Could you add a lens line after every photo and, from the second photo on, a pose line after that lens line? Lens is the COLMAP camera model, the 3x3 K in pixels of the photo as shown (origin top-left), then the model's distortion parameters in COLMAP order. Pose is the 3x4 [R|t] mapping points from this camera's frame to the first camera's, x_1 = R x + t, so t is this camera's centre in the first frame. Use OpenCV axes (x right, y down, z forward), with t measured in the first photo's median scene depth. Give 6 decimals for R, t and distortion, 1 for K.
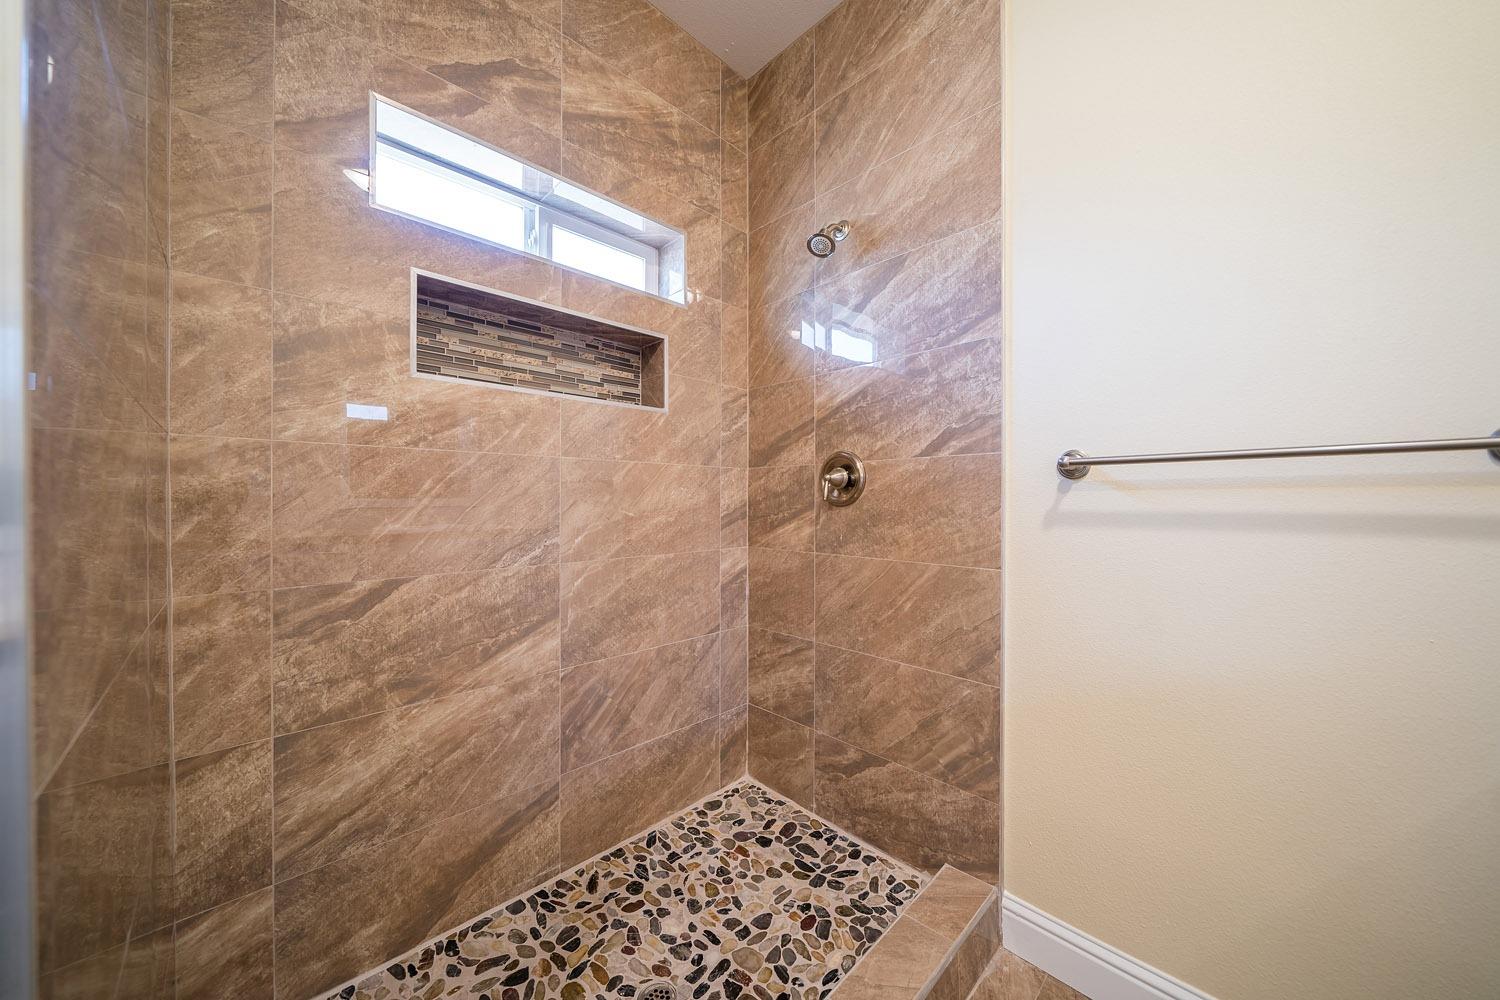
lens RADIAL K [[516.4, 0, 751.1], [0, 516.4, 497.8], [0, 0, 1]] dist [-0.001876, 0.000029]
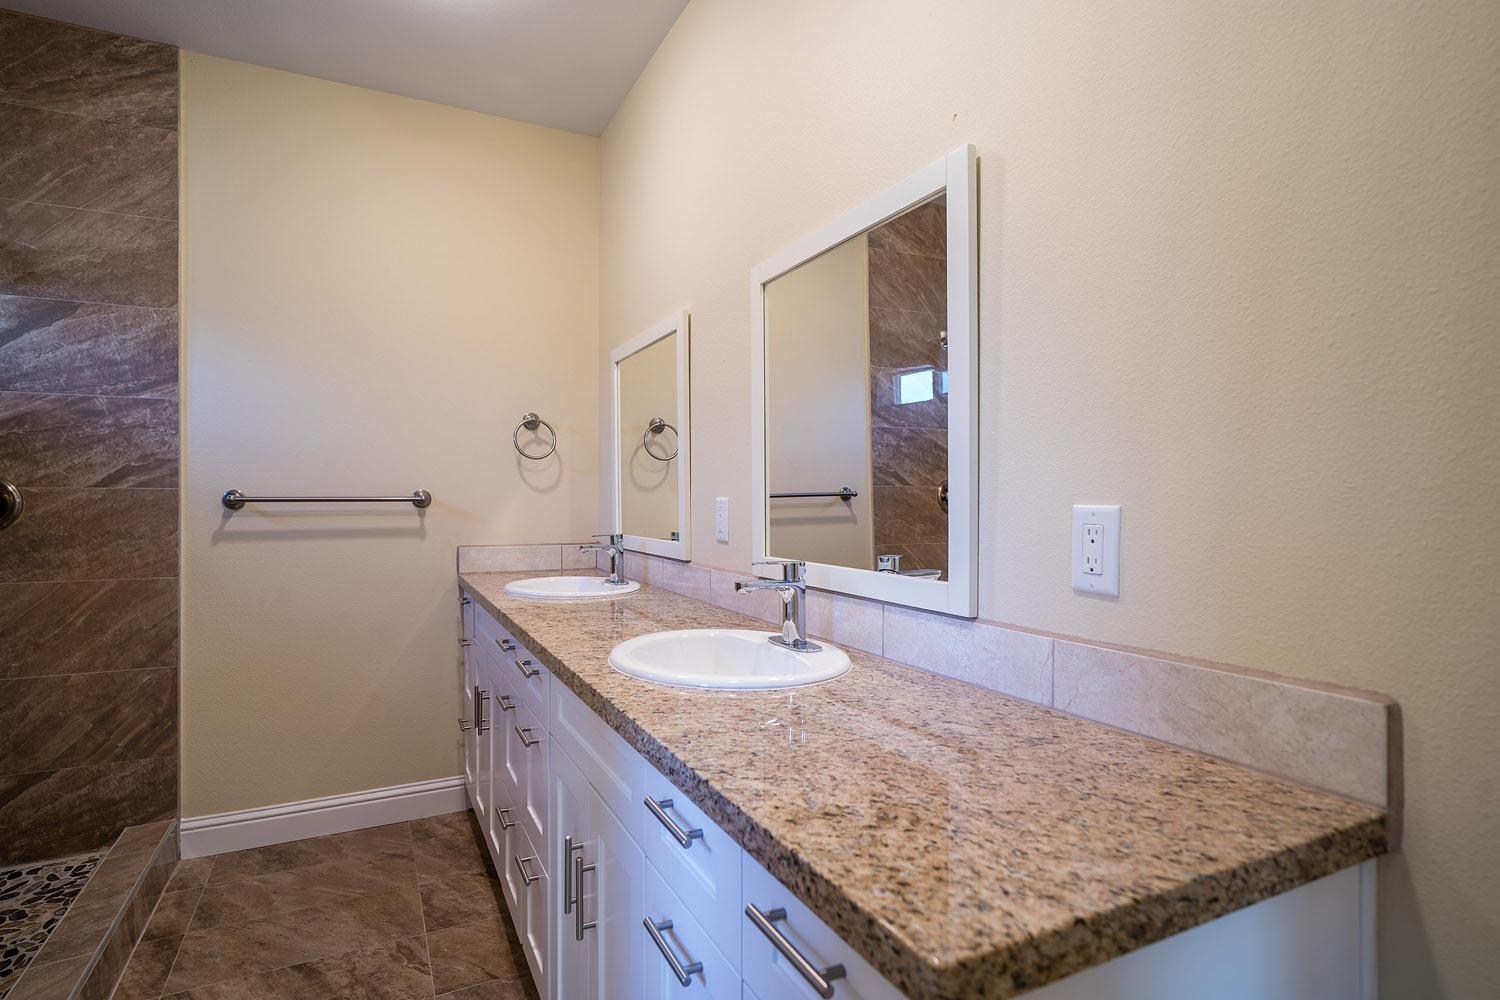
lens RADIAL K [[769.9, 0, 752.5], [0, 769.9, 506.0], [0, 0, 1]] dist [-0.005830, -0.000365]
pose [[0.292500, 0.003583, 0.956259, -0.910924], [0.002795, 0.999986, -0.004602, -0.027576], [-0.956261, 0.004019, 0.292486, -0.927751]]
